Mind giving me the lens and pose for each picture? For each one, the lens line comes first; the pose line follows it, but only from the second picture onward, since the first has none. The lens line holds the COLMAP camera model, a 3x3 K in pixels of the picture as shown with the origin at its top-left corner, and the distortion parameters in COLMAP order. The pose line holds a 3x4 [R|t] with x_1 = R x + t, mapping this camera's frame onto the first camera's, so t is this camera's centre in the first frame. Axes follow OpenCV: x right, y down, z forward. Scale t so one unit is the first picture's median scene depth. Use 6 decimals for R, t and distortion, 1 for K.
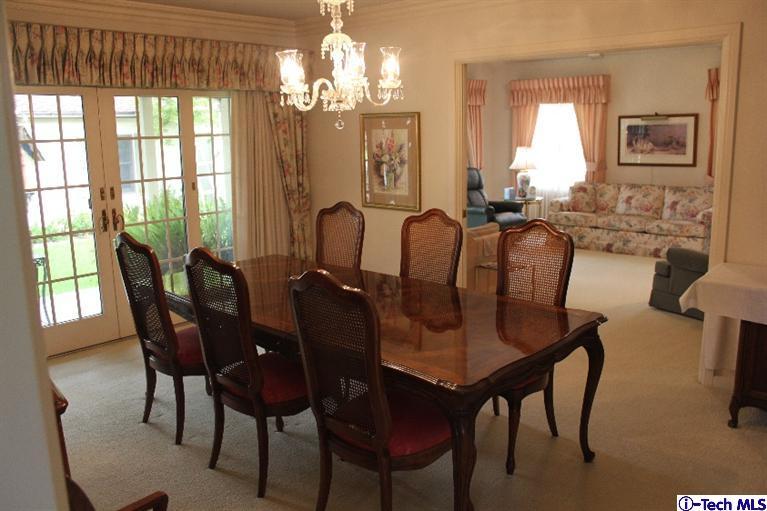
lens RADIAL K [[622.0, 0, 383.5], [0, 622.0, 255.5], [0, 0, 1]] dist [-0.135783, 0.090797]
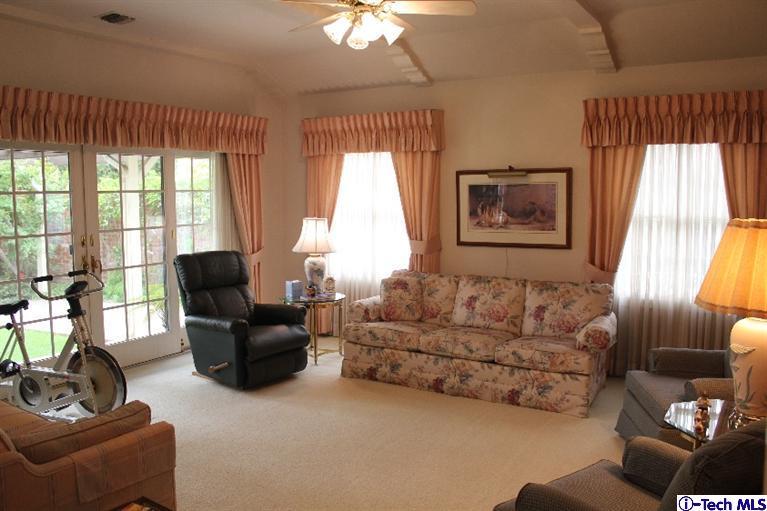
lens RADIAL K [[622.0, 0, 383.5], [0, 622.0, 255.5], [0, 0, 1]] dist [-0.135783, 0.090797]
pose [[0.982772, -0.001636, 0.184815, 0.190008], [0.019080, 0.995516, -0.092647, -0.079559], [-0.183834, 0.094578, 0.978397, 0.374632]]
